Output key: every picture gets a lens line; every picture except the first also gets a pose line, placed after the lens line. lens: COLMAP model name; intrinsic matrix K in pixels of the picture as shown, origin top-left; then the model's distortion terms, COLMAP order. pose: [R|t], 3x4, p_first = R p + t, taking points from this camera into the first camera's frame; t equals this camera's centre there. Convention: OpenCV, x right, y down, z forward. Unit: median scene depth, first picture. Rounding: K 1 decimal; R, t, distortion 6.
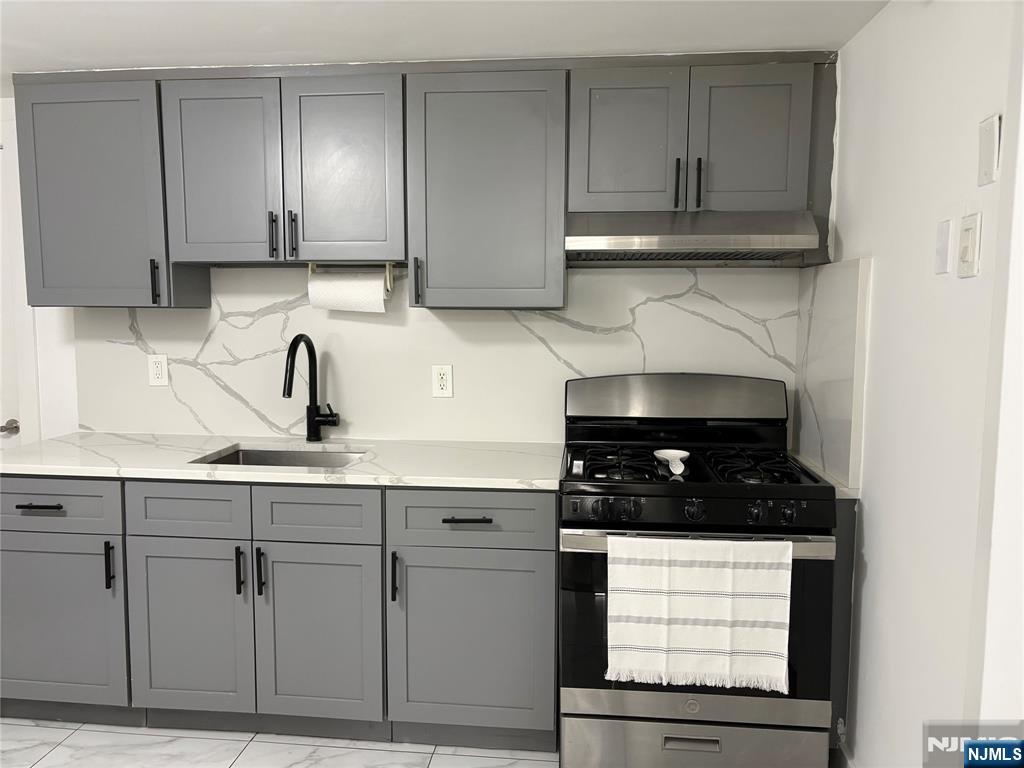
lens RADIAL K [[769.6, 0, 507.7], [0, 769.6, 389.5], [0, 0, 1]] dist [0.040511, -0.050673]
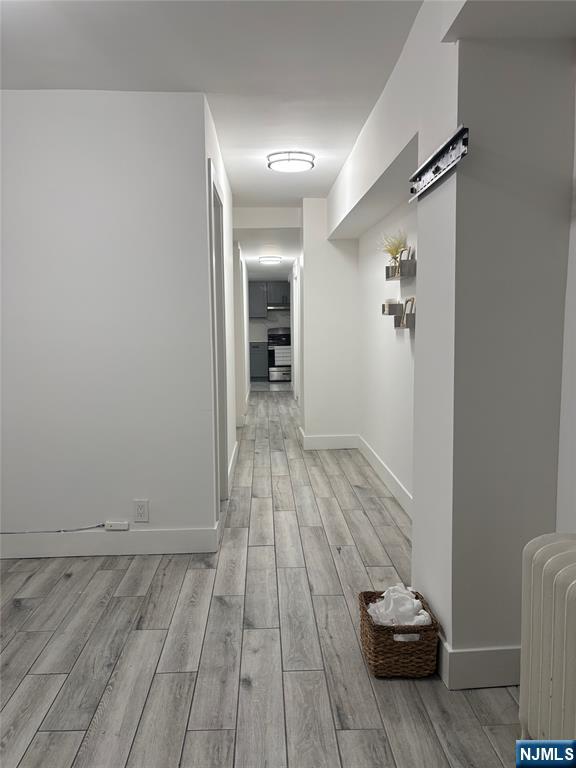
lens RADIAL K [[577.2, 0, 284.4], [0, 577.2, 381.9], [0, 0, 1]] dist [0.040511, -0.050673]
pose [[0.990839, -0.031021, 0.131434, -0.471677], [0.030160, 0.999509, 0.008535, 0.428359], [-0.131634, -0.004493, 0.991288, -4.129392]]
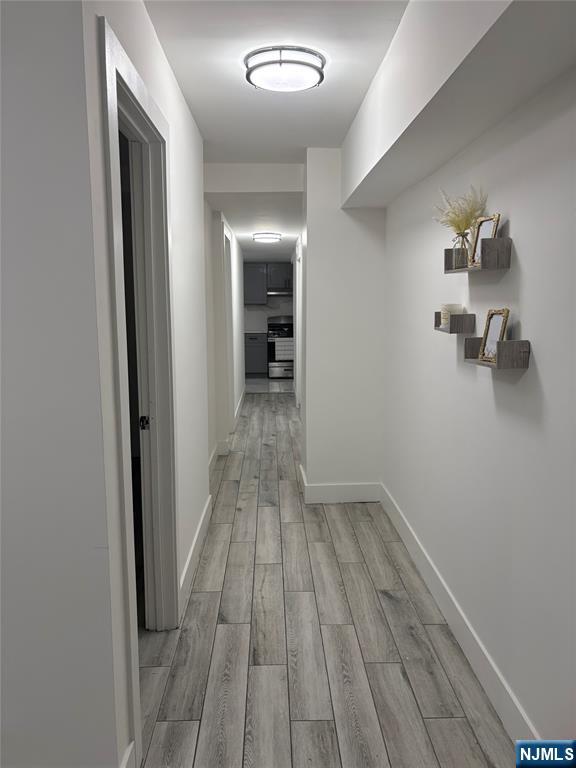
lens RADIAL K [[577.2, 0, 290.6], [0, 577.2, 381.9], [0, 0, 1]] dist [0.040511, -0.050673]
pose [[0.991058, -0.027932, 0.130478, -0.349030], [0.022265, 0.998753, 0.044689, 0.298175], [-0.131564, -0.041384, 0.990443, -3.482465]]
